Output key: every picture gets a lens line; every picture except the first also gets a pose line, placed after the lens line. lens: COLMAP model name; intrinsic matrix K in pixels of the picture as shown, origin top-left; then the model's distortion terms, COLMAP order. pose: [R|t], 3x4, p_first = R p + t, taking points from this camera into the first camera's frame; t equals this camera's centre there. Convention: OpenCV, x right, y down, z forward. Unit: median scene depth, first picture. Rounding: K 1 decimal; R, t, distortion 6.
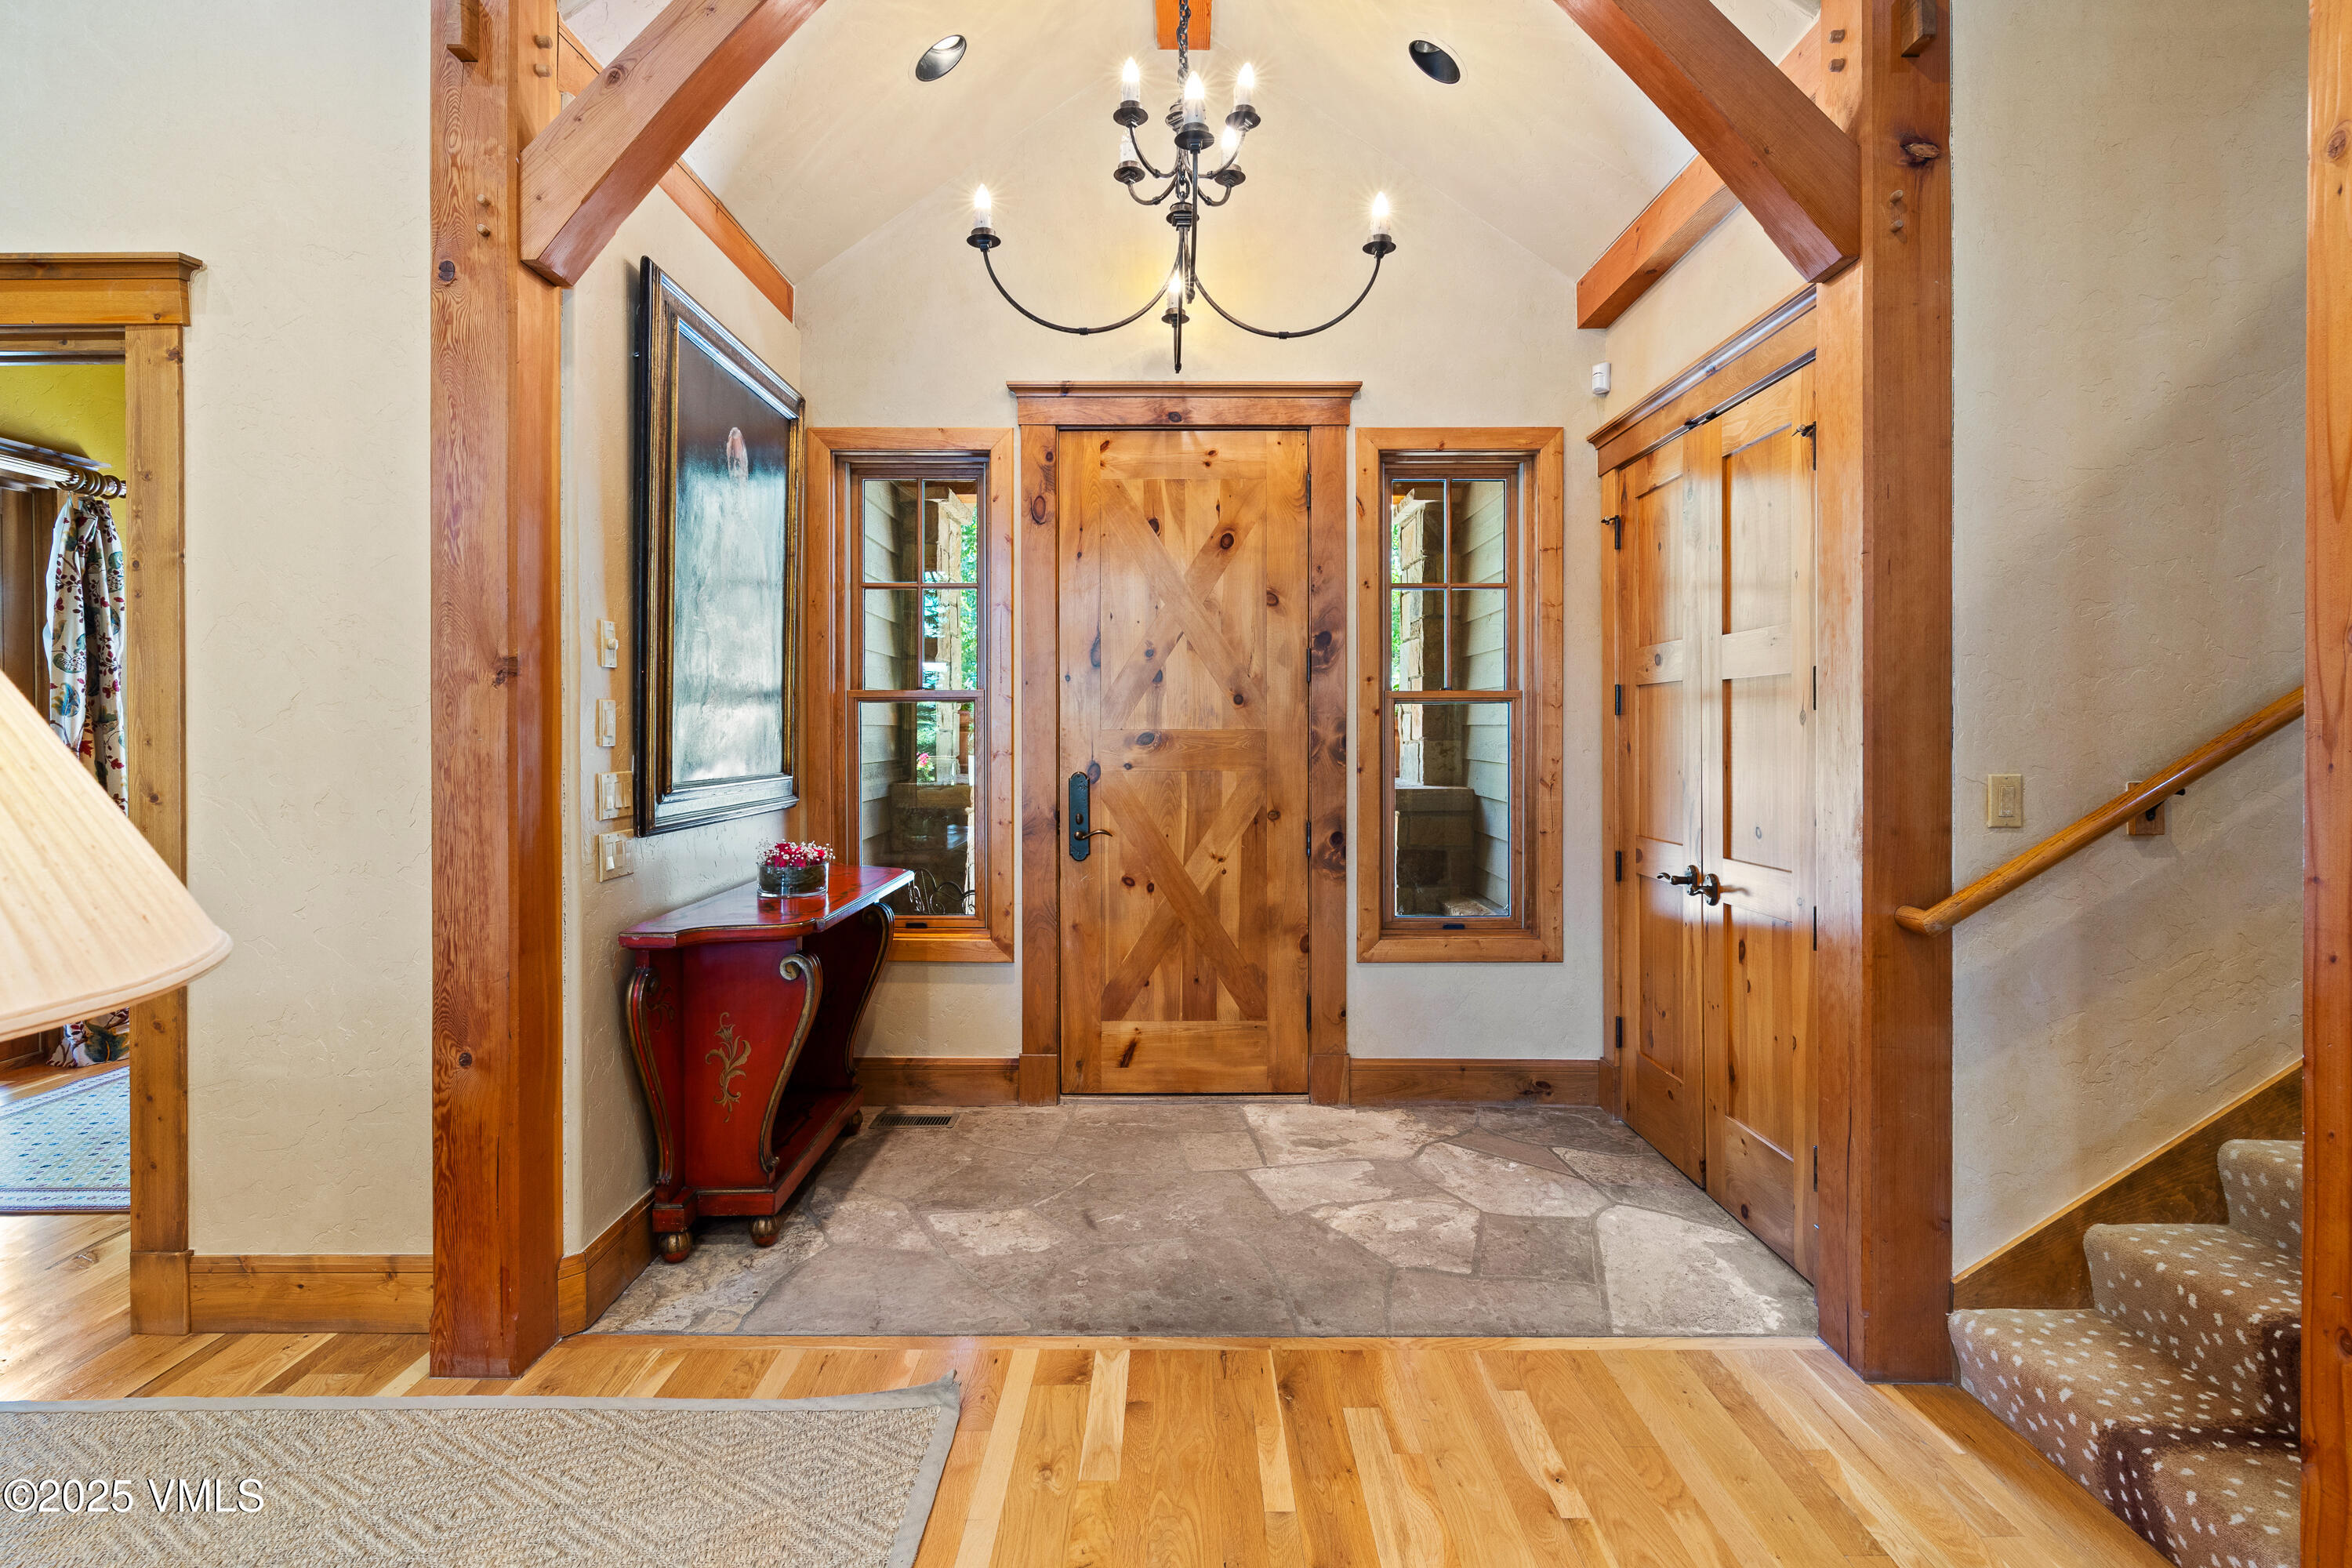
lens RADIAL K [[1123.9, 0, 1184.9], [0, 1123.9, 734.5], [0, 0, 1]] dist [-0.004757, -0.000856]
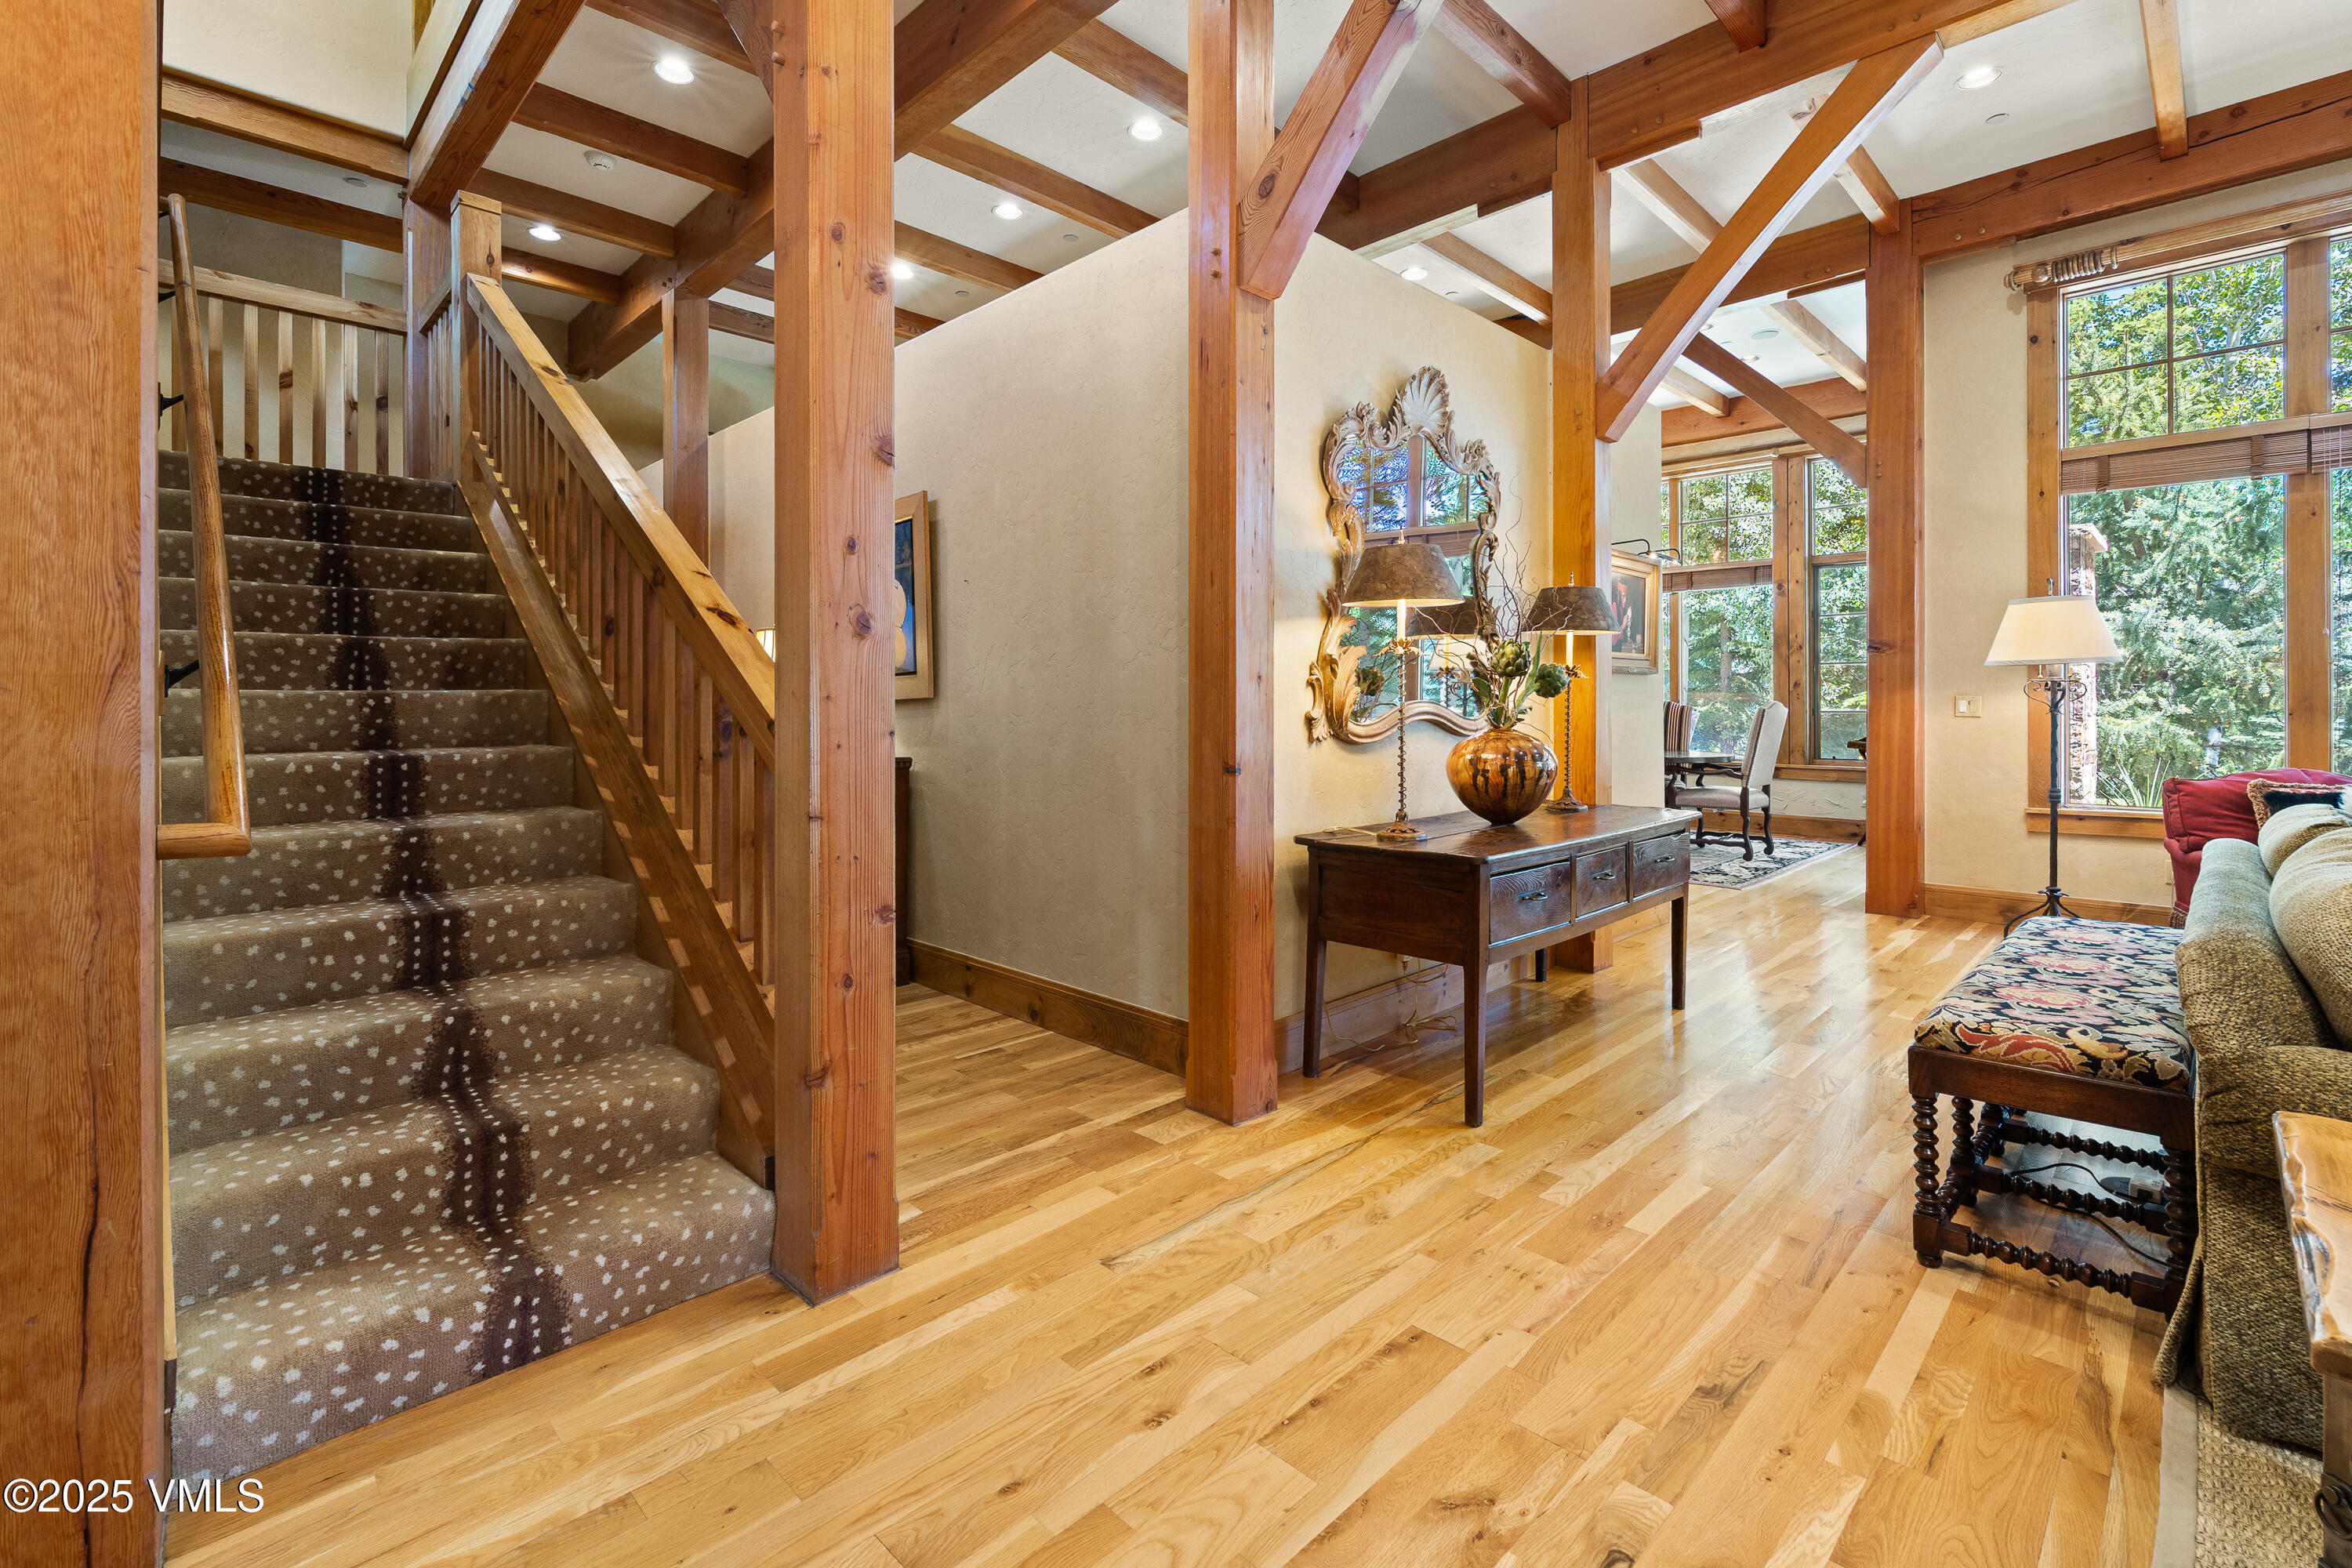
lens RADIAL K [[1019.5, 0, 1196.7], [0, 1019.5, 701.7], [0, 0, 1]] dist [-0.000824, 0.000092]
pose [[-0.702902, 0.002005, 0.711284, -0.214803], [0.004764, 0.999987, 0.001889, 0.082518], [-0.711270, 0.004717, -0.702903, 0.994181]]
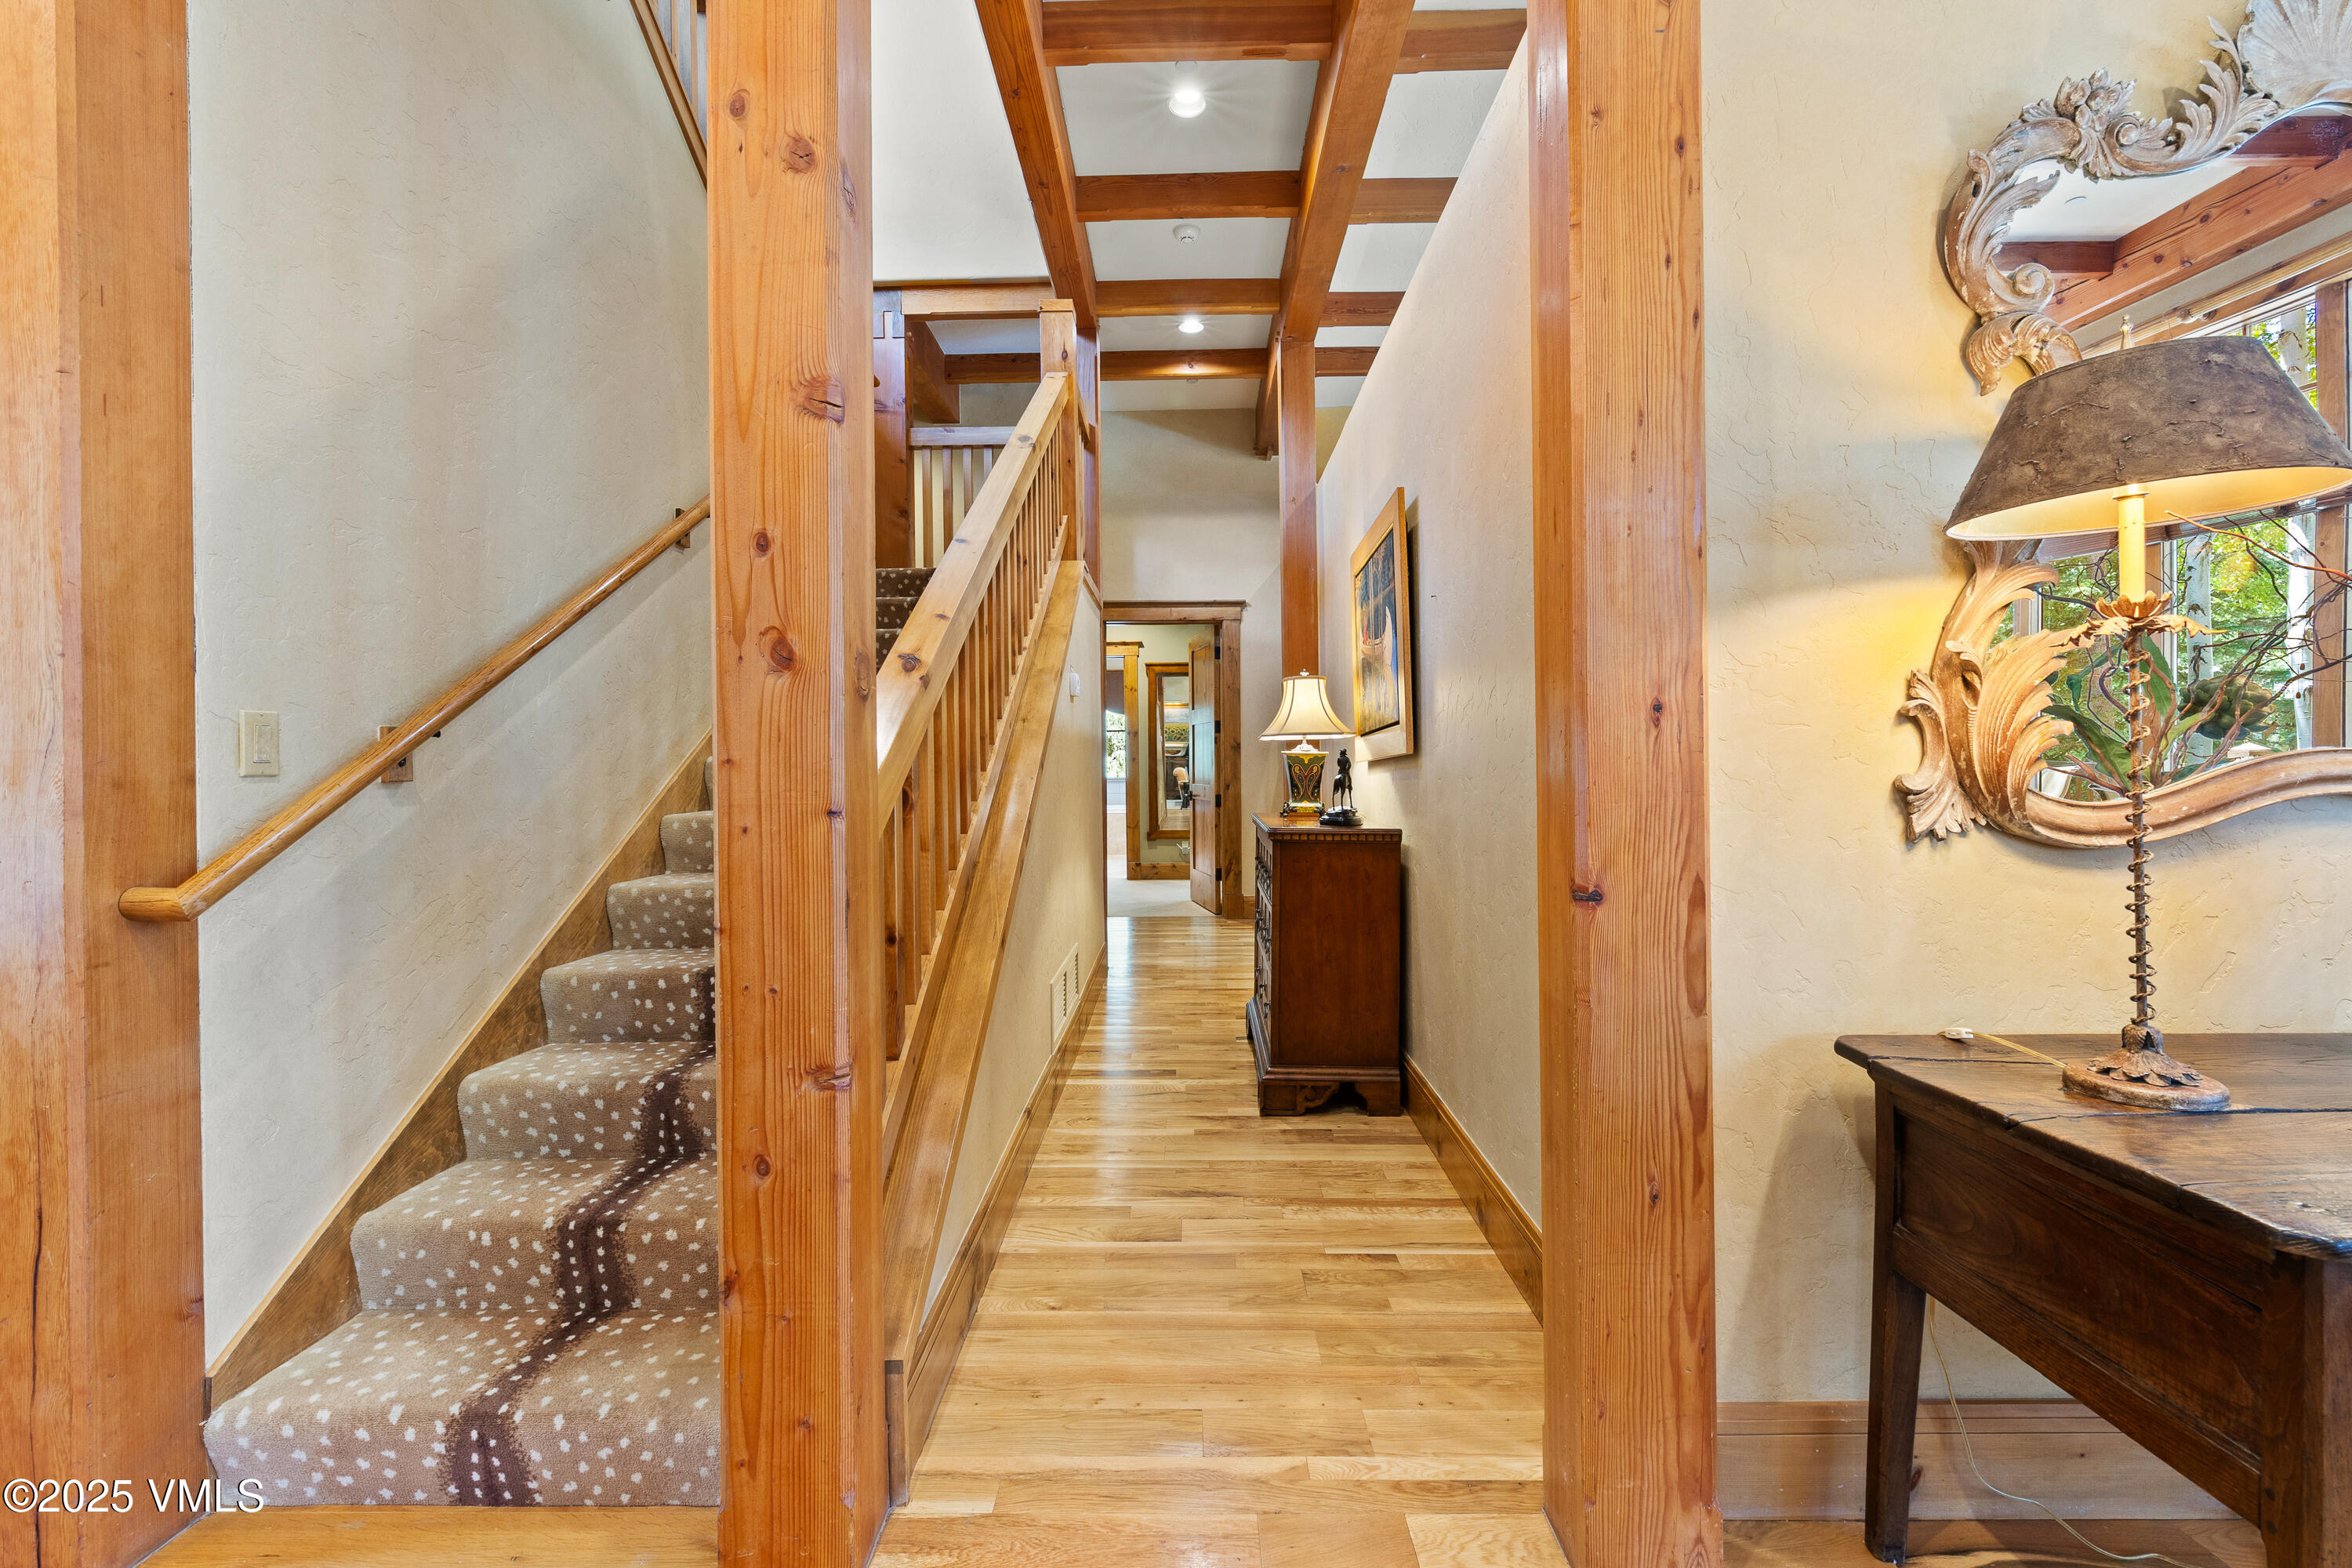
lens RADIAL K [[1019.5, 0, 1168.9], [0, 1019.5, 760.0], [0, 0, 1]] dist [-0.000824, 0.000092]
pose [[0.021086, 0.001984, 0.999776, 0.009382], [0.014887, 0.999887, -0.002299, 0.083616], [-0.999667, 0.014933, 0.021054, 0.331575]]
